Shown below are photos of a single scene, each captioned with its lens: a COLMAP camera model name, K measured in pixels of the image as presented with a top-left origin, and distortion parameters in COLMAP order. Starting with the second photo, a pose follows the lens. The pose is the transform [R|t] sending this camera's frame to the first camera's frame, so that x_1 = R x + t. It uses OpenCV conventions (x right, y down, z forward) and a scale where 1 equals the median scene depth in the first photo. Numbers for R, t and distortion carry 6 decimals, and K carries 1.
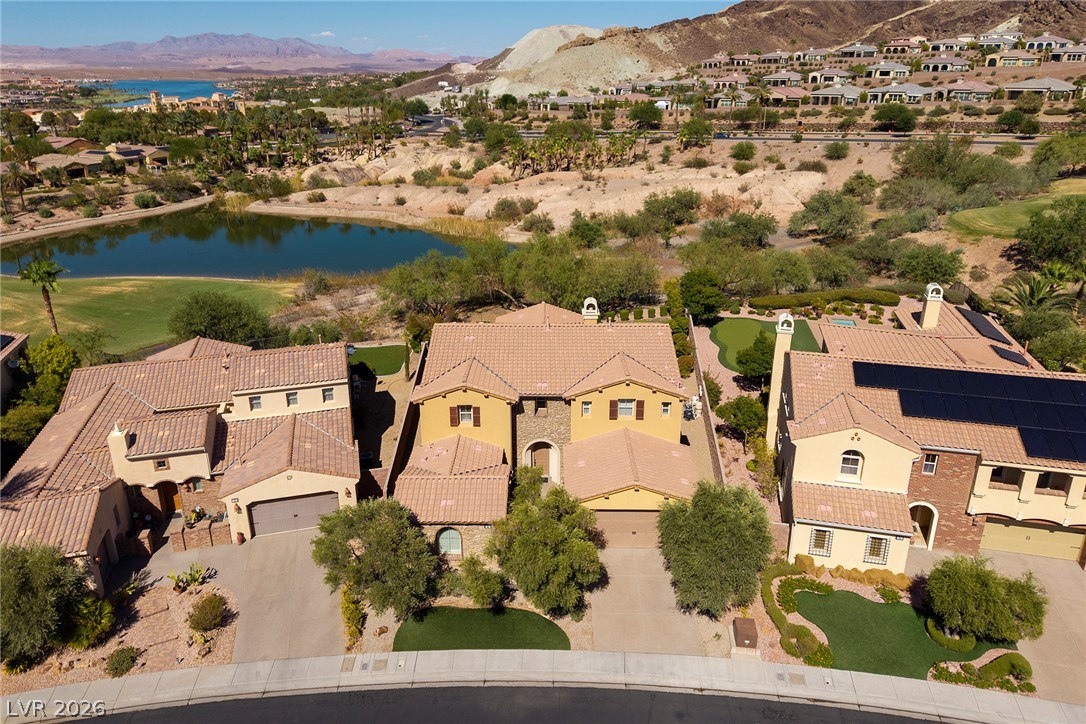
lens RADIAL K [[731.6, 0, 543.0], [0, 731.6, 362.0], [0, 0, 1]] dist [0.010996, -0.006055]
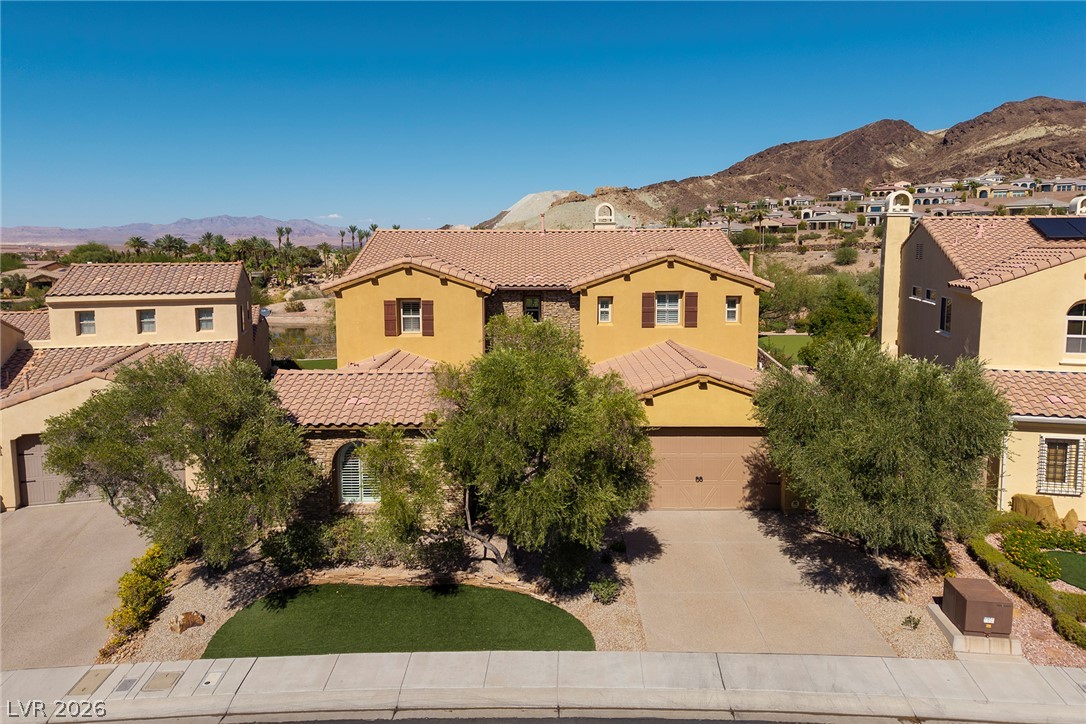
lens RADIAL K [[731.6, 0, 543.0], [0, 731.6, 362.0], [0, 0, 1]] dist [0.010996, -0.006055]
pose [[0.999969, -0.003324, 0.007125, 0.001973], [0.004913, 0.971684, -0.236232, 0.242765], [-0.006137, 0.236260, 0.971671, 0.385013]]
